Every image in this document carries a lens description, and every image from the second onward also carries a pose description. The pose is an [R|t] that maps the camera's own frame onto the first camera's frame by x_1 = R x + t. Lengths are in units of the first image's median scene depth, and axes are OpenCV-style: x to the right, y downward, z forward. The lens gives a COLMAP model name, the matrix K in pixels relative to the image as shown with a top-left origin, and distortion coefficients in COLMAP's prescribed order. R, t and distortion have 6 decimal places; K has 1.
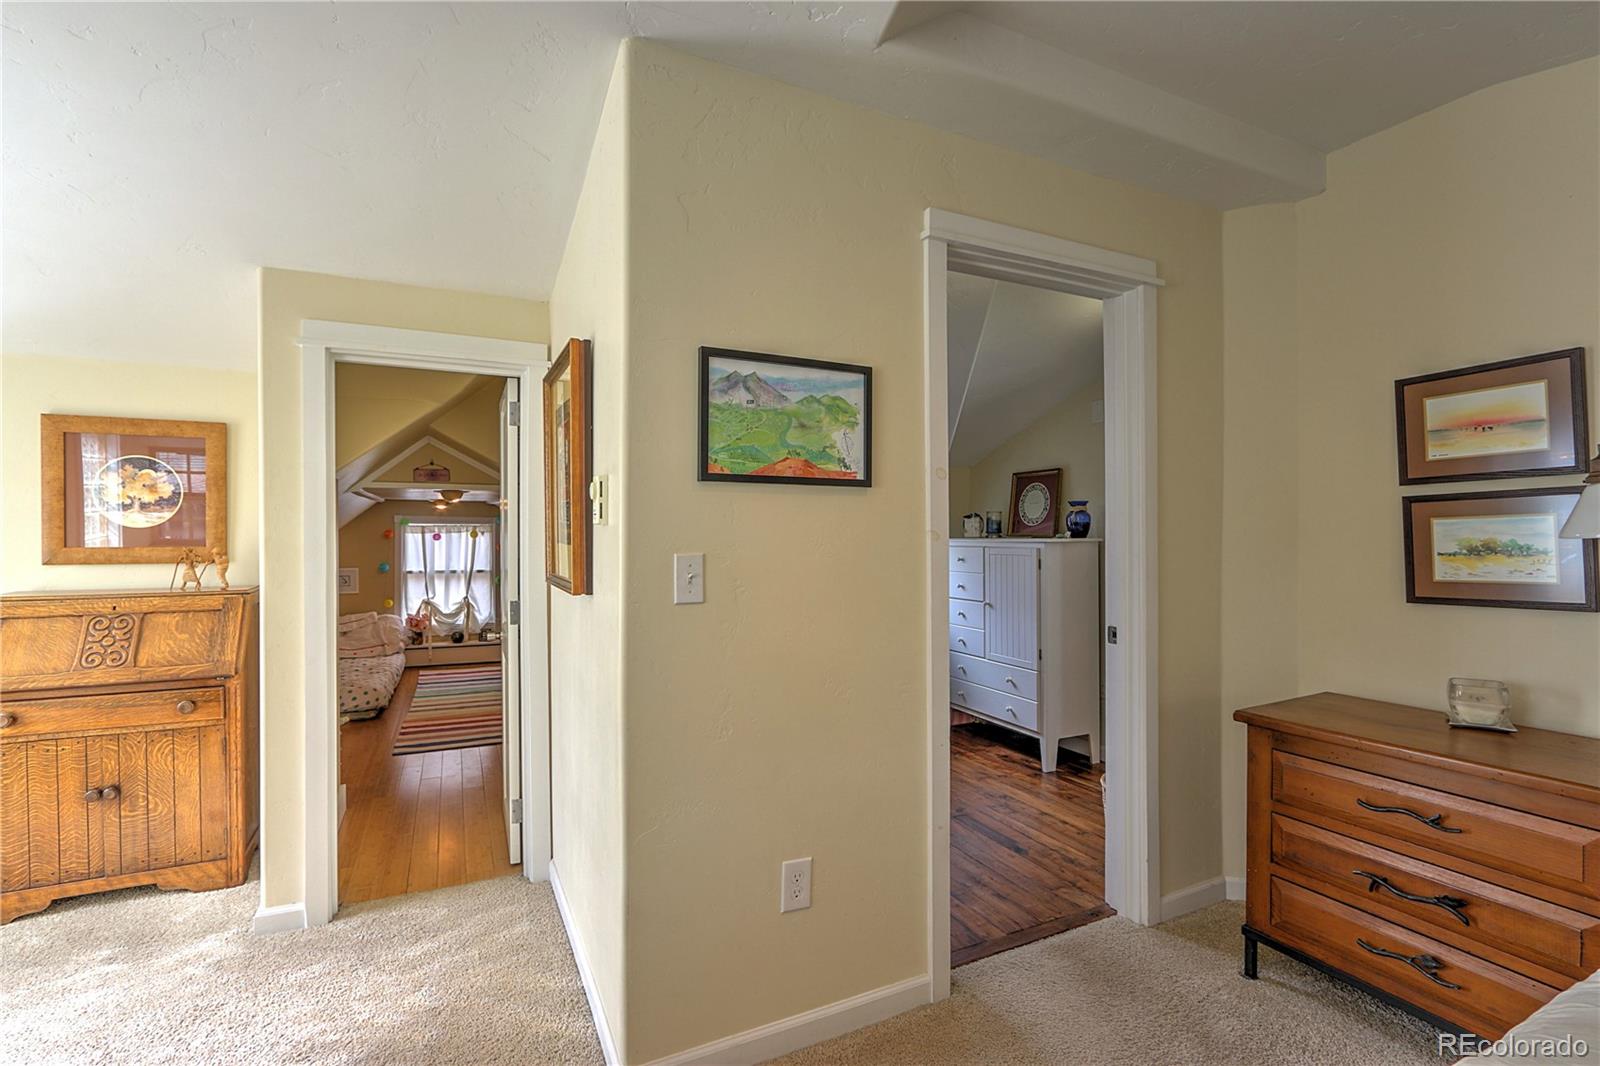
lens RADIAL K [[733.8, 0, 803.5], [0, 733.8, 531.9], [0, 0, 1]] dist [-0.020047, 0.003872]
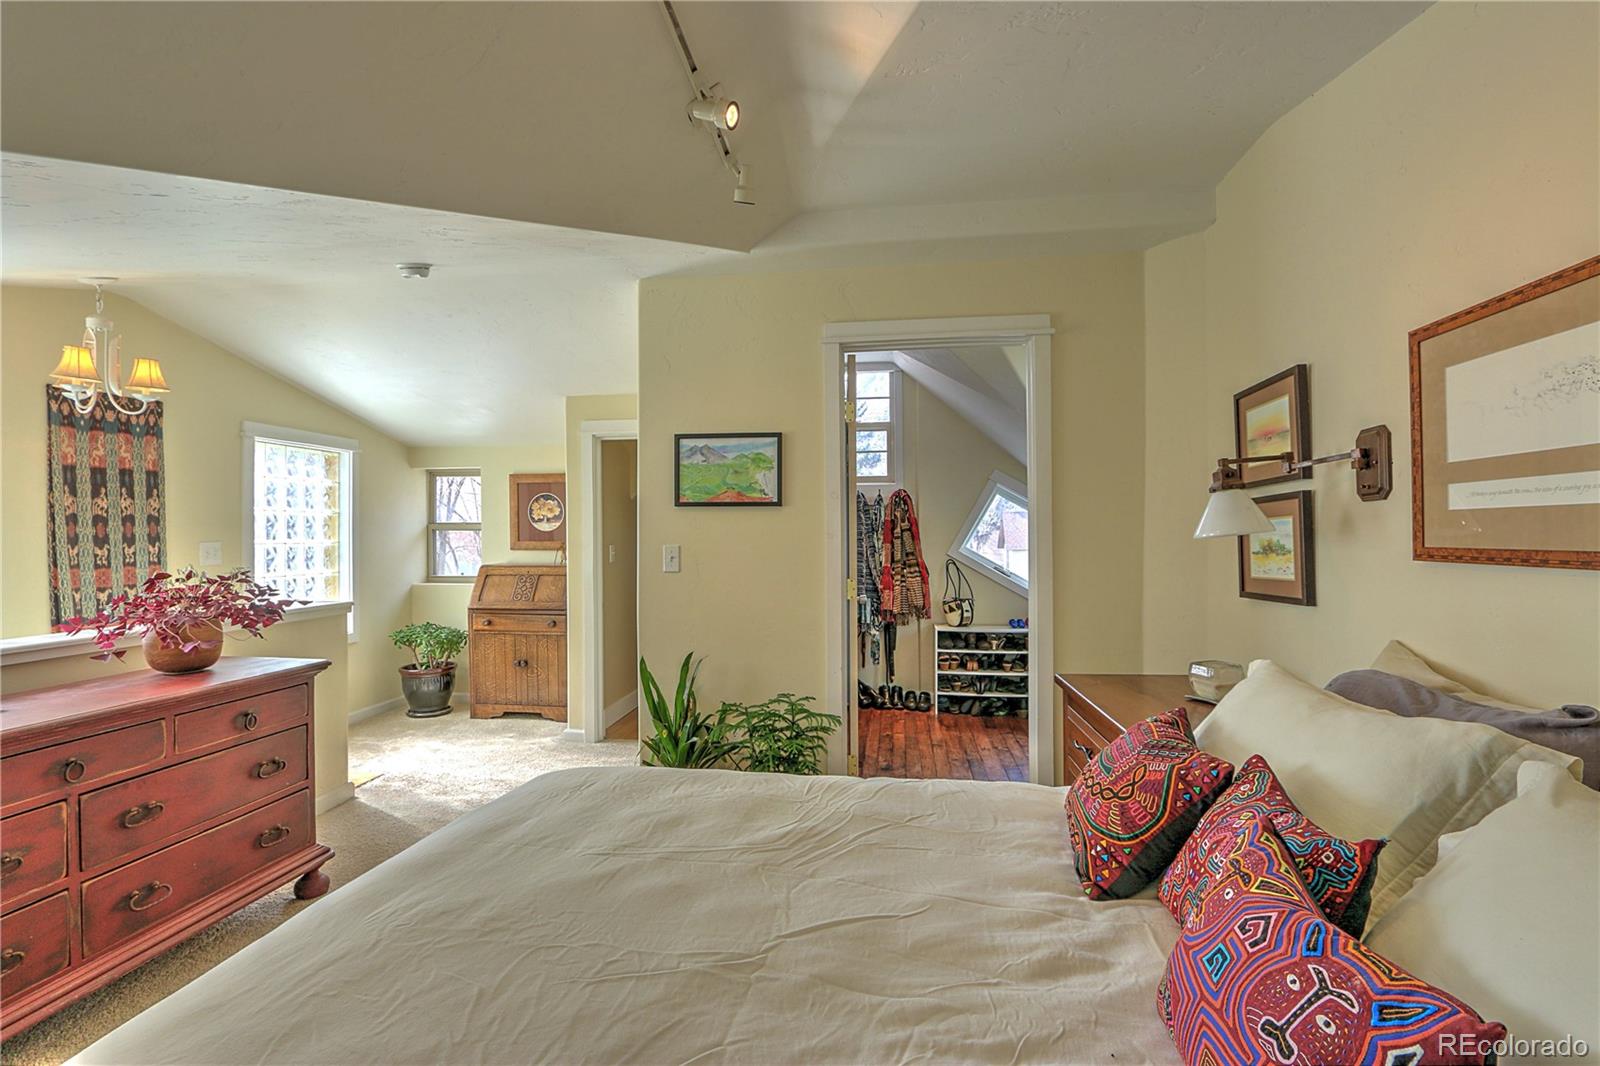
lens RADIAL K [[733.8, 0, 807.9], [0, 733.8, 540.0], [0, 0, 1]] dist [-0.020047, 0.003872]
pose [[0.835108, 0.004501, -0.550068, 1.044276], [0.001005, 0.999952, 0.009707, -0.001513], [0.550086, -0.008659, 0.835063, -0.333776]]
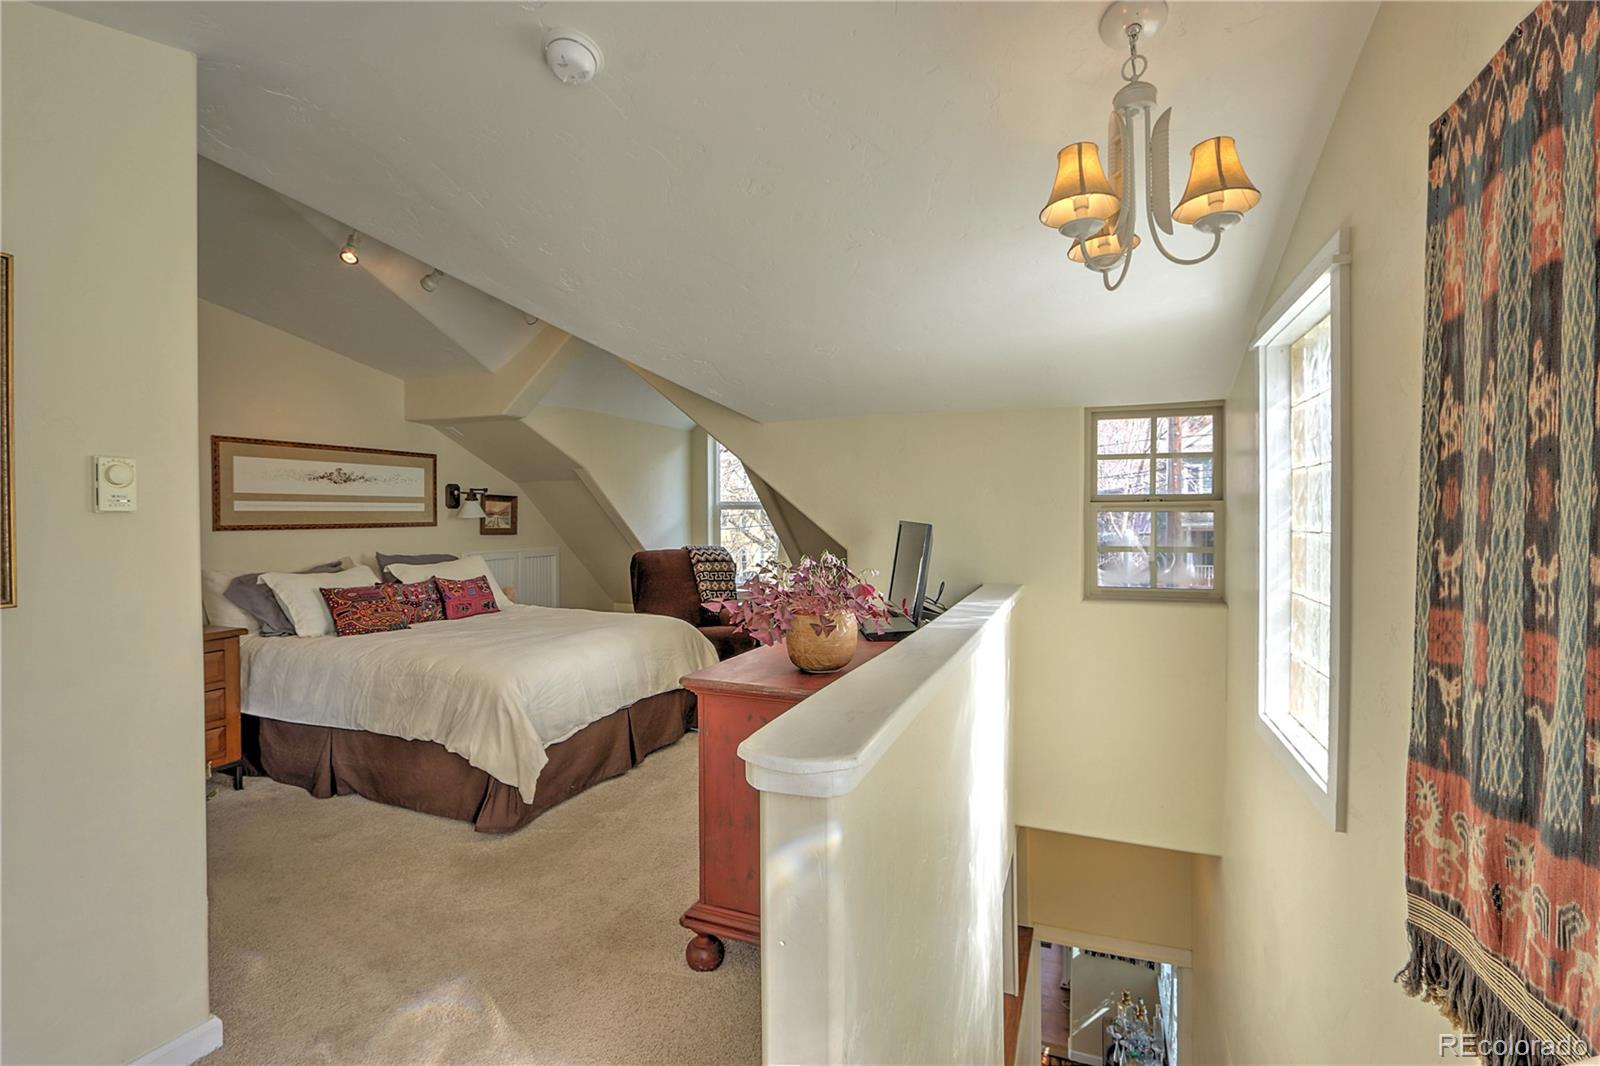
lens RADIAL K [[733.8, 0, 799.3], [0, 733.8, 528.6], [0, 0, 1]] dist [-0.020047, 0.003872]
pose [[-0.684823, -0.006408, 0.728681, -1.588264], [0.000325, 0.999959, 0.009098, 0.007944], [-0.728709, 0.006468, -0.684793, 1.039961]]
